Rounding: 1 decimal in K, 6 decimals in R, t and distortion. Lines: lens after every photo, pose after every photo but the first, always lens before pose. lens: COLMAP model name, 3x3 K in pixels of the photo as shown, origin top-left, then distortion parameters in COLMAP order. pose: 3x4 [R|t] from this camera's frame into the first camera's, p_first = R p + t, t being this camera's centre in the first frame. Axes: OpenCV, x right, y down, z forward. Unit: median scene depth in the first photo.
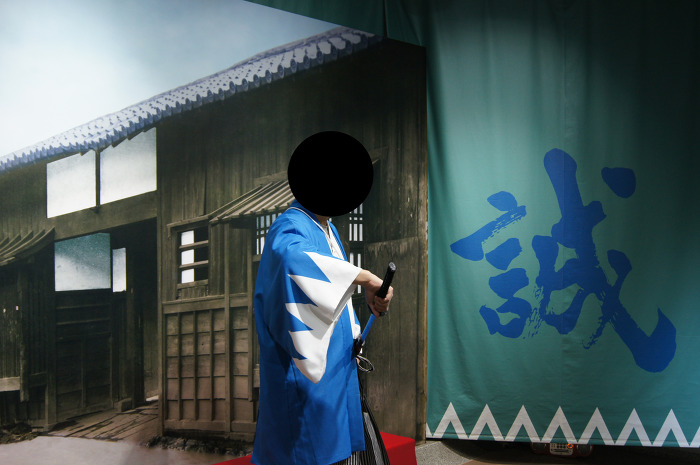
lens RADIAL K [[931.9, 0, 352.7], [0, 931.9, 230.8], [0, 0, 1]] dist [-0.044406, 0.000000]
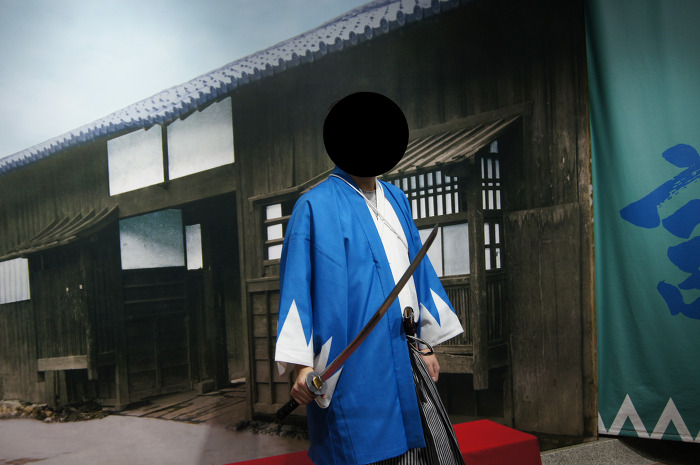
lens RADIAL K [[931.9, 0, 335.8], [0, 931.9, 235.1], [0, 0, 1]] dist [-0.044406, 0.000000]
pose [[0.930013, -0.027059, -0.366530, 0.228364], [0.036108, 0.999188, 0.017854, 0.016921], [0.365750, -0.029839, 0.930235, 0.146262]]
